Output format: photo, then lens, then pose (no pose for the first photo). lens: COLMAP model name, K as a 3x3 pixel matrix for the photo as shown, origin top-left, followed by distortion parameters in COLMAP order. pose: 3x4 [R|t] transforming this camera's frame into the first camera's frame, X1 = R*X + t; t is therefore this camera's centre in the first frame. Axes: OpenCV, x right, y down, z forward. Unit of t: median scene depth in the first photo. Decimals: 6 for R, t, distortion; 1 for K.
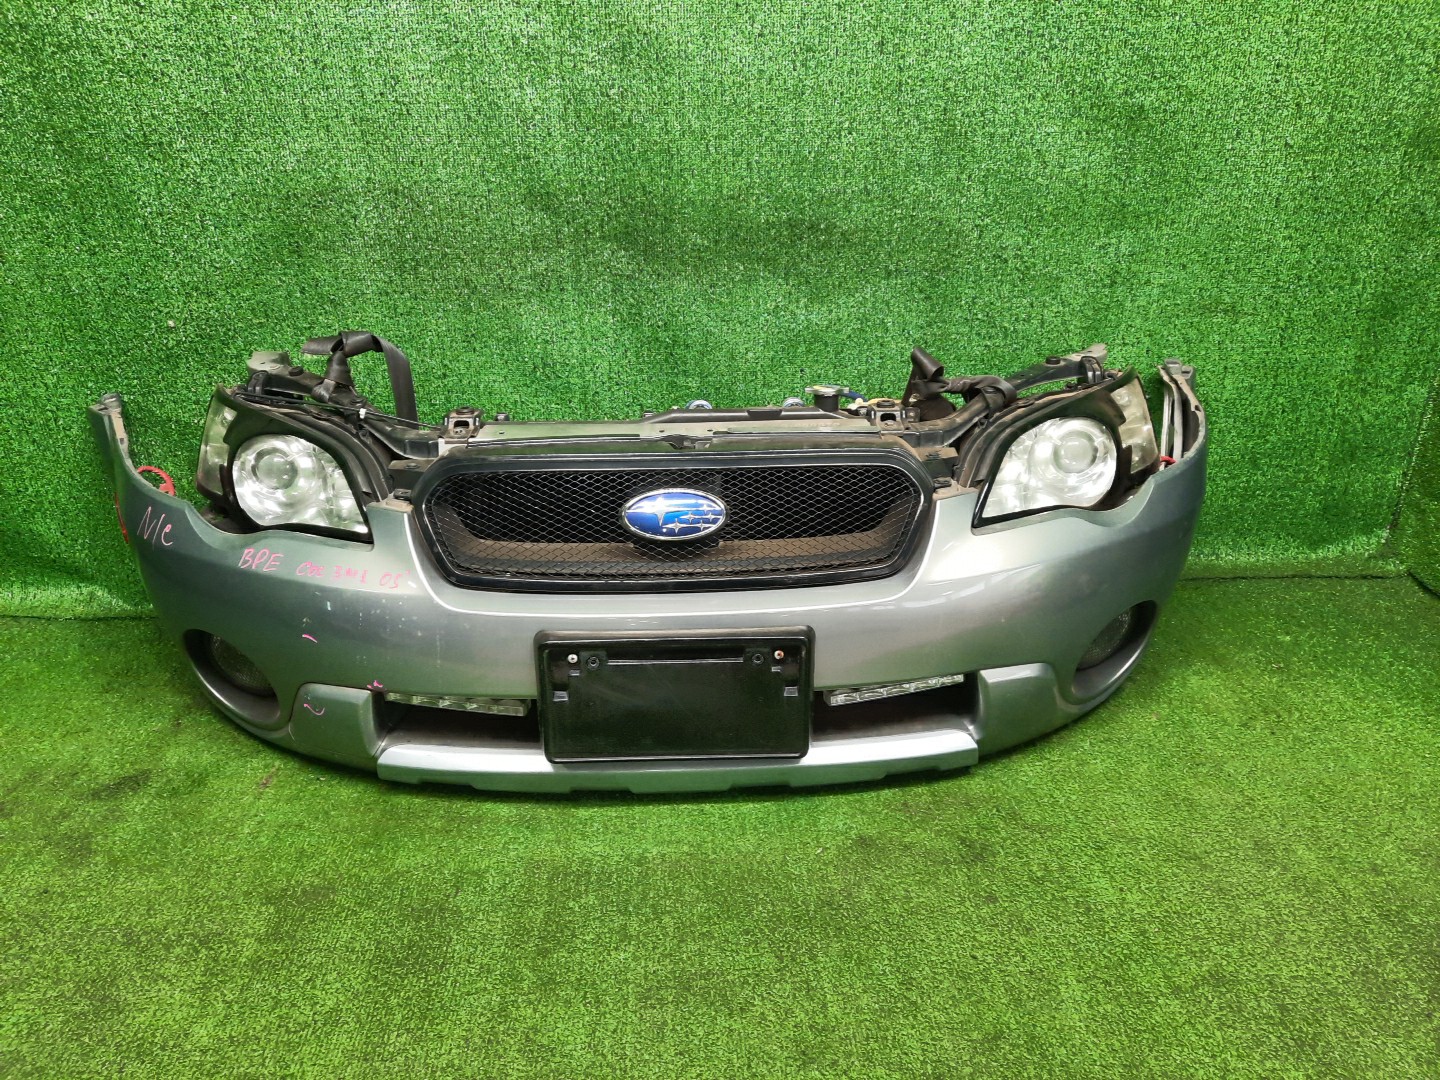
lens RADIAL K [[1037.7, 0, 720.0], [0, 1037.7, 540.0], [0, 0, 1]] dist [0.061113, -0.045619]
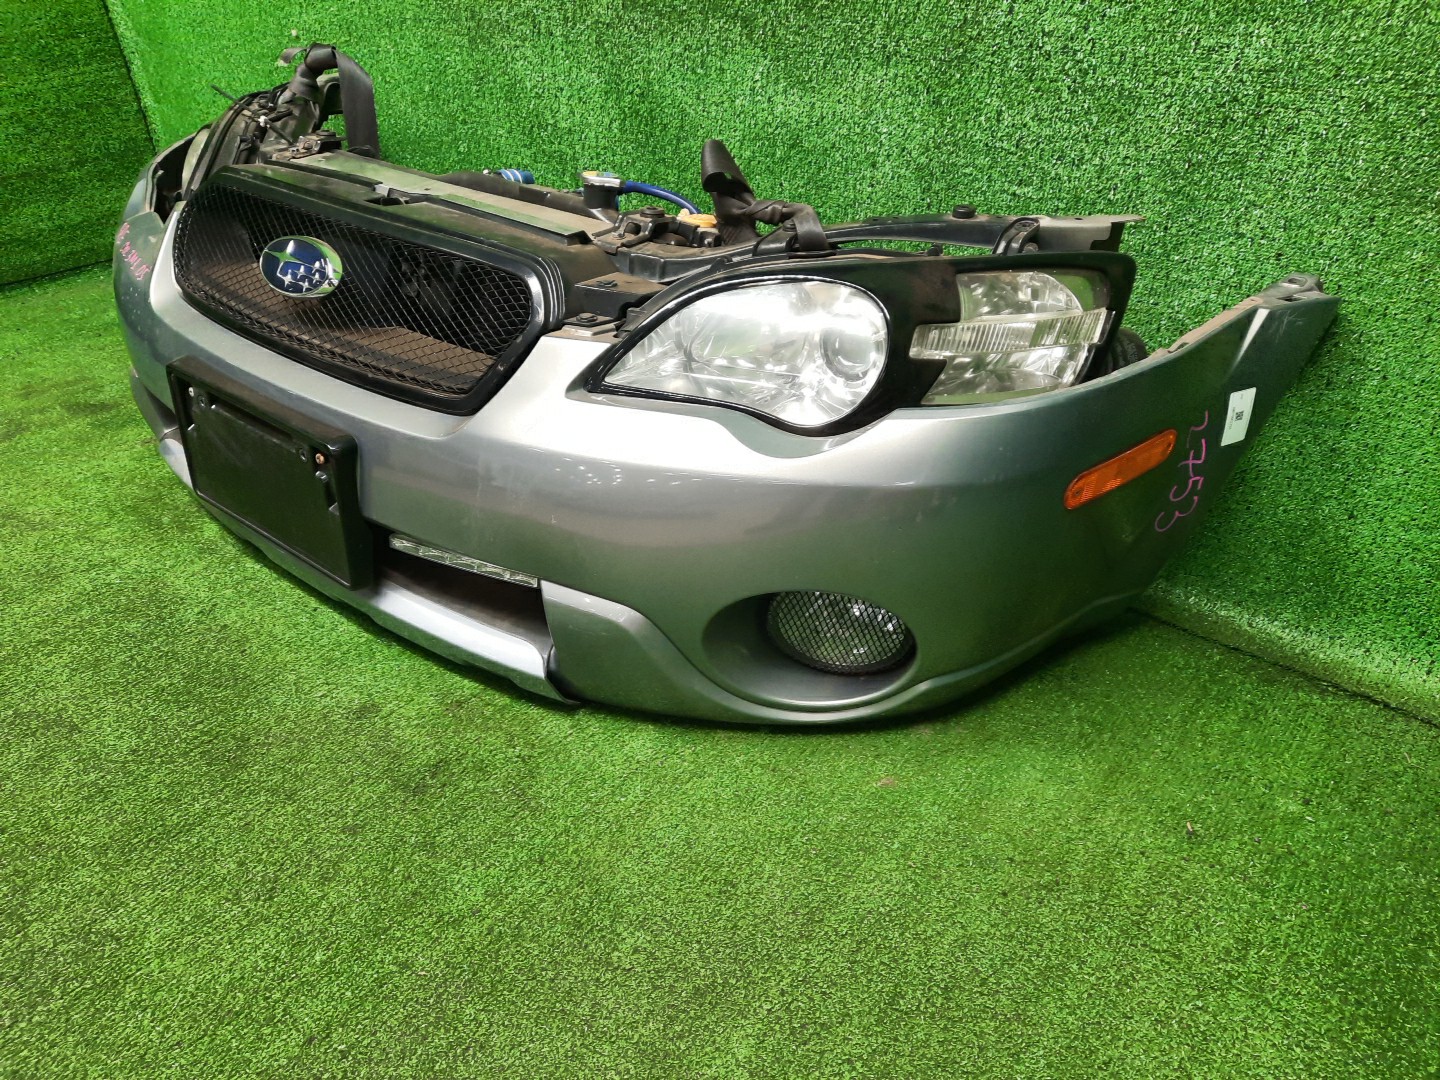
lens RADIAL K [[1037.7, 0, 720.0], [0, 1037.7, 540.0], [0, 0, 1]] dist [0.061113, -0.045619]
pose [[0.759941, 0.357966, -0.542541, 0.572819], [-0.285580, 0.933689, 0.216030, -0.075507], [0.583896, -0.009231, 0.811776, 0.367981]]
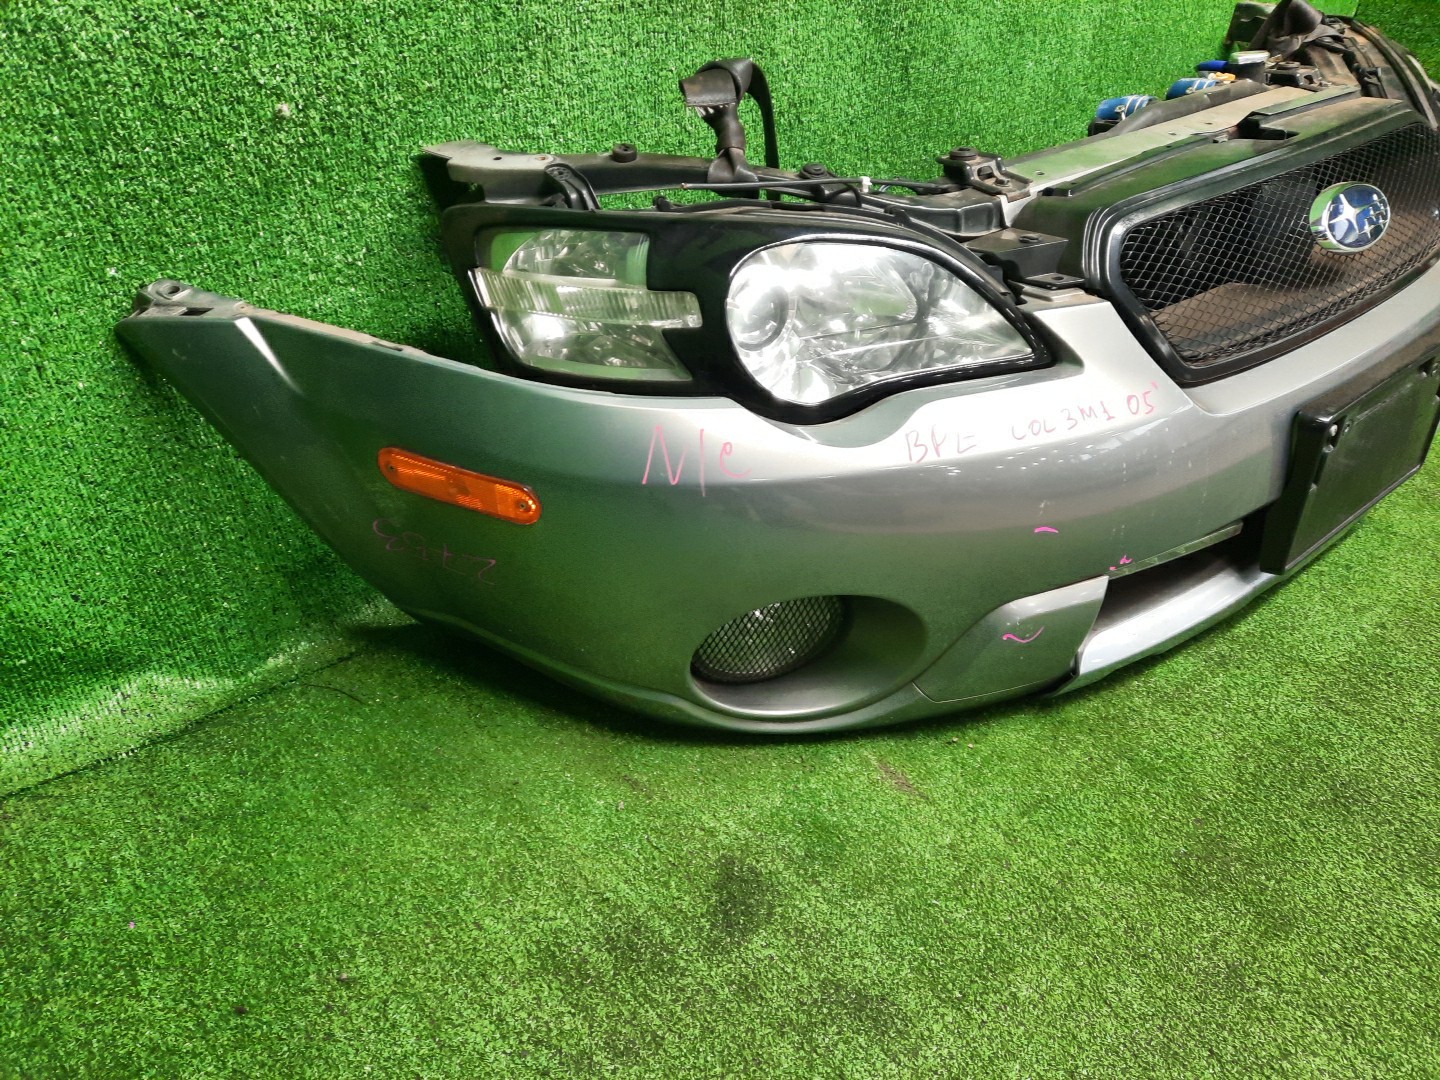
lens RADIAL K [[1037.7, 0, 720.0], [0, 1037.7, 540.0], [0, 0, 1]] dist [0.061113, -0.045619]
pose [[0.783434, -0.345387, 0.516661, -0.696757], [0.252281, 0.936513, 0.243512, -0.084257], [-0.567966, -0.060432, 0.820831, 0.462207]]
